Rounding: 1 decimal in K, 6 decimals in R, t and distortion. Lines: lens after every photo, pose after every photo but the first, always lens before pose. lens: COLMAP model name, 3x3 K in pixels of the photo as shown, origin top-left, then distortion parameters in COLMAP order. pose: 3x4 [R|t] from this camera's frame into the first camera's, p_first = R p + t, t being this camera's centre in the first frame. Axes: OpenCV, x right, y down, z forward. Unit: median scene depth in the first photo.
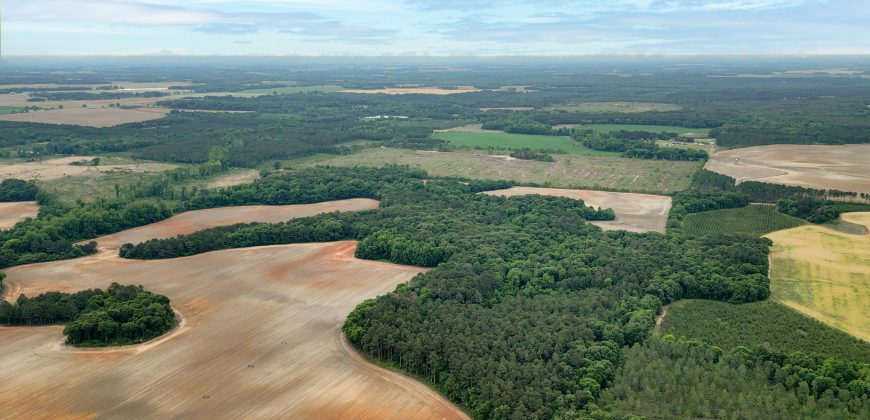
lens RADIAL K [[748.2, 0, 435.0], [0, 748.2, 210.0], [0, 0, 1]] dist [0.118011, -0.168544]
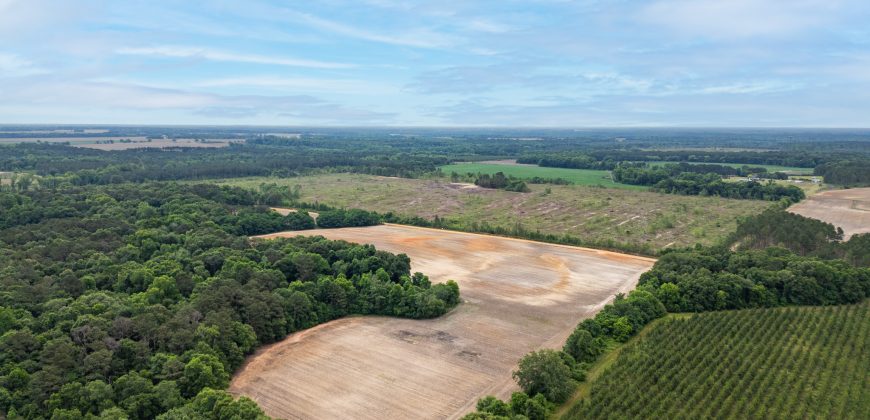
lens RADIAL K [[600.6, 0, 435.0], [0, 600.6, 210.0], [0, 0, 1]] dist [0.095480, -0.105869]
pose [[0.970262, 0.041218, -0.238524, 0.364562], [-0.057237, 0.996518, -0.060624, -0.024389], [0.235194, 0.072474, 0.969243, 0.866136]]
